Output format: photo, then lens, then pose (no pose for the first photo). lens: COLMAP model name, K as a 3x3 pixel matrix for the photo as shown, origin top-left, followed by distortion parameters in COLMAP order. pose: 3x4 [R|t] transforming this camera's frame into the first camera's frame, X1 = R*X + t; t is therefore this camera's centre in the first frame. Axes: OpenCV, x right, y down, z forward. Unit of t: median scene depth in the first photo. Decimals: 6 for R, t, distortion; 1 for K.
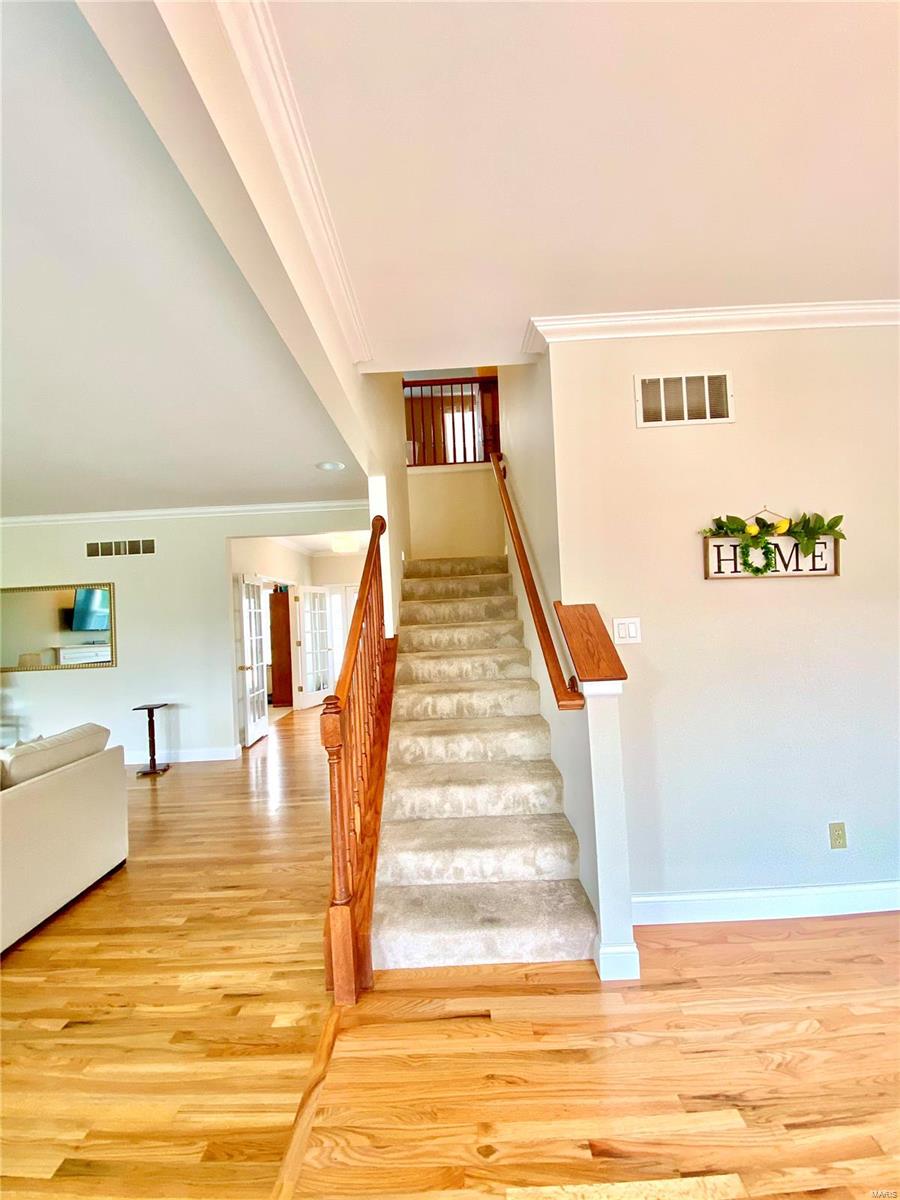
lens RADIAL K [[486.3, 0, 446.3], [0, 486.3, 603.7], [0, 0, 1]] dist [0.021126, -0.020365]
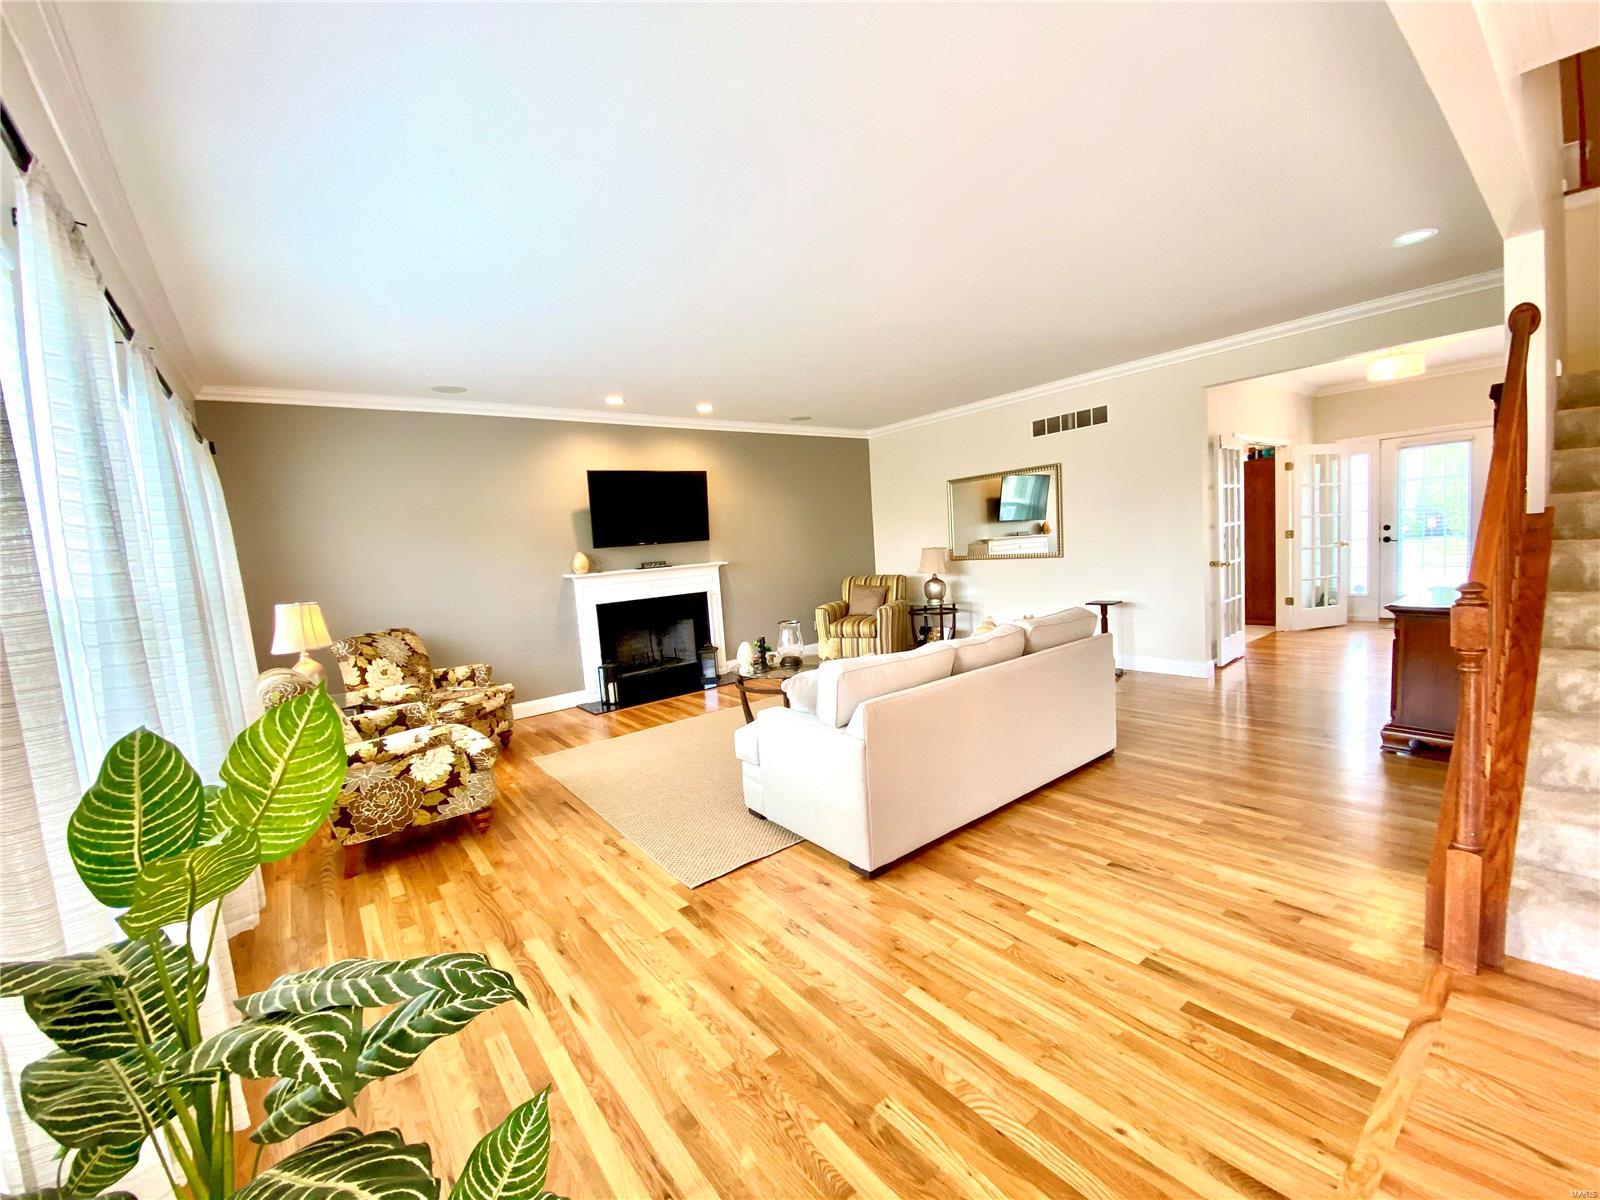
lens RADIAL K [[648.4, 0, 802.6], [0, 648.4, 606.4], [0, 0, 1]] dist [0.021126, -0.020365]
pose [[0.632540, 0.081888, -0.770186, -0.084663], [0.058256, 0.986548, 0.152737, 0.012882], [0.772334, -0.141480, 0.619261, -0.259398]]
